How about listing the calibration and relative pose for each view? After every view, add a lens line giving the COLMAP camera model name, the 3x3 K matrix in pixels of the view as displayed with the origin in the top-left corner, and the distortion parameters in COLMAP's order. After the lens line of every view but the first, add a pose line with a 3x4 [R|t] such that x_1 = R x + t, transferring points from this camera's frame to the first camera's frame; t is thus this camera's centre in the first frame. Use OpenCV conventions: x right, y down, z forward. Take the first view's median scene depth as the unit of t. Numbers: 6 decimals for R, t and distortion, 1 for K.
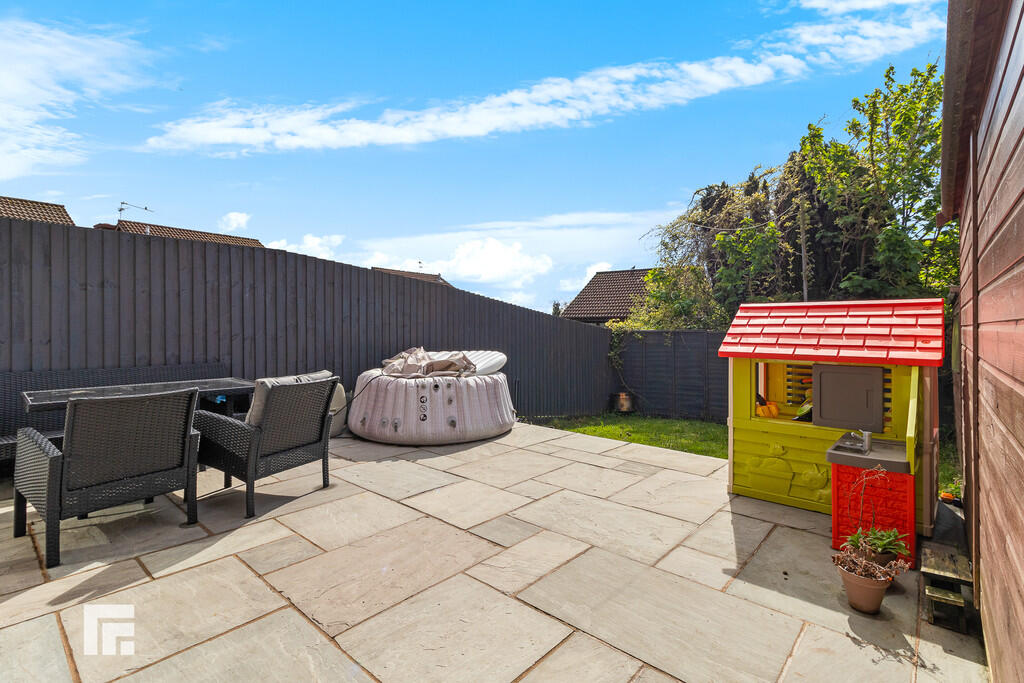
lens RADIAL K [[455.1, 0, 527.0], [0, 455.1, 331.9], [0, 0, 1]] dist [0.003036, 0.000985]
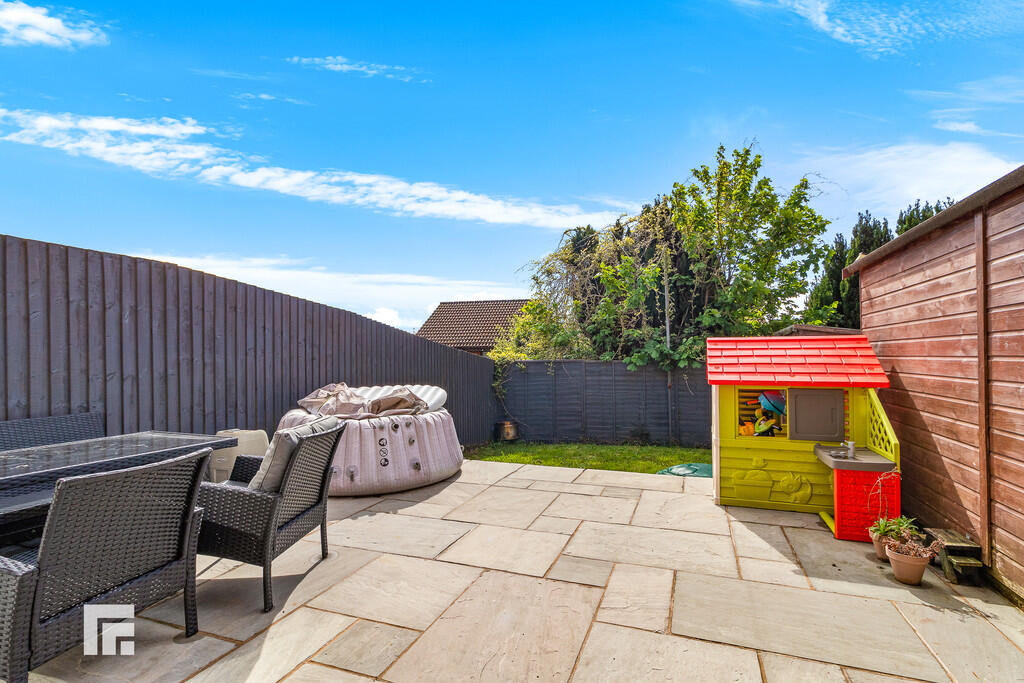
lens RADIAL K [[455.1, 0, 507.5], [0, 455.1, 357.4], [0, 0, 1]] dist [0.003036, 0.000985]
pose [[0.938456, -0.008841, 0.345286, -0.393200], [0.011949, 0.999905, -0.006873, -0.010218], [-0.345193, 0.010576, 0.938472, 0.103680]]
